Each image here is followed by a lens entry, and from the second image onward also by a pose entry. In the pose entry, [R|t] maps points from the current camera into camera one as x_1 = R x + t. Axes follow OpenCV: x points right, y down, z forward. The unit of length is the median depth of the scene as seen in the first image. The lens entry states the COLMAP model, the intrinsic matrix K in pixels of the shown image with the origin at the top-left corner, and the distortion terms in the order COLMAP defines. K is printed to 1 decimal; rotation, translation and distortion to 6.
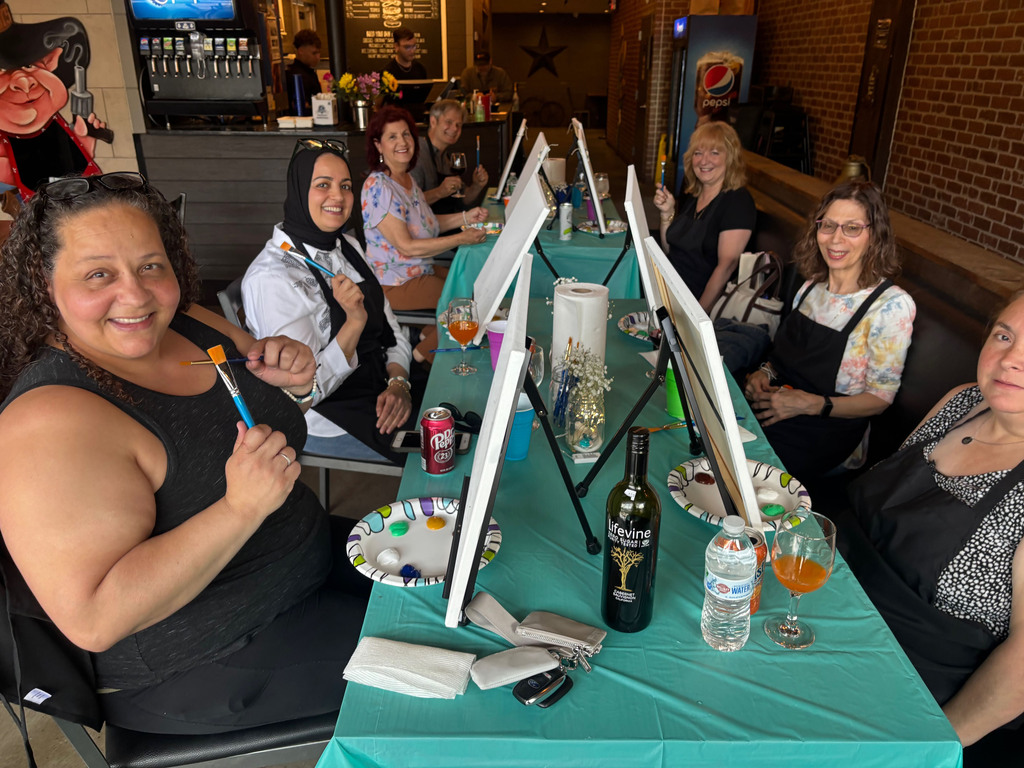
lens RADIAL K [[778.3, 0, 512.0], [0, 778.3, 384.0], [0, 0, 1]] dist [0.037951, -0.068332]
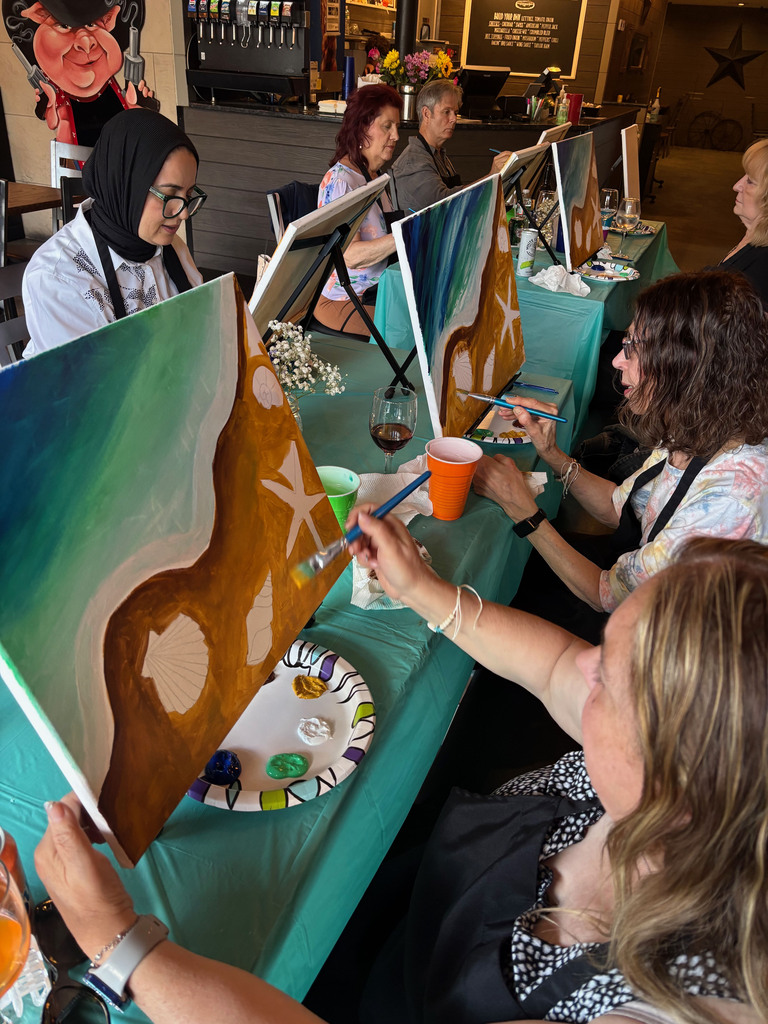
lens RADIAL K [[778.3, 0, 384.0], [0, 778.3, 512.0], [0, 0, 1]] dist [0.037951, -0.068332]
pose [[0.933944, 0.222215, -0.279946, 0.127579], [-0.183116, 0.970122, 0.159160, -0.038819], [0.306950, -0.097384, 0.946730, 0.129816]]
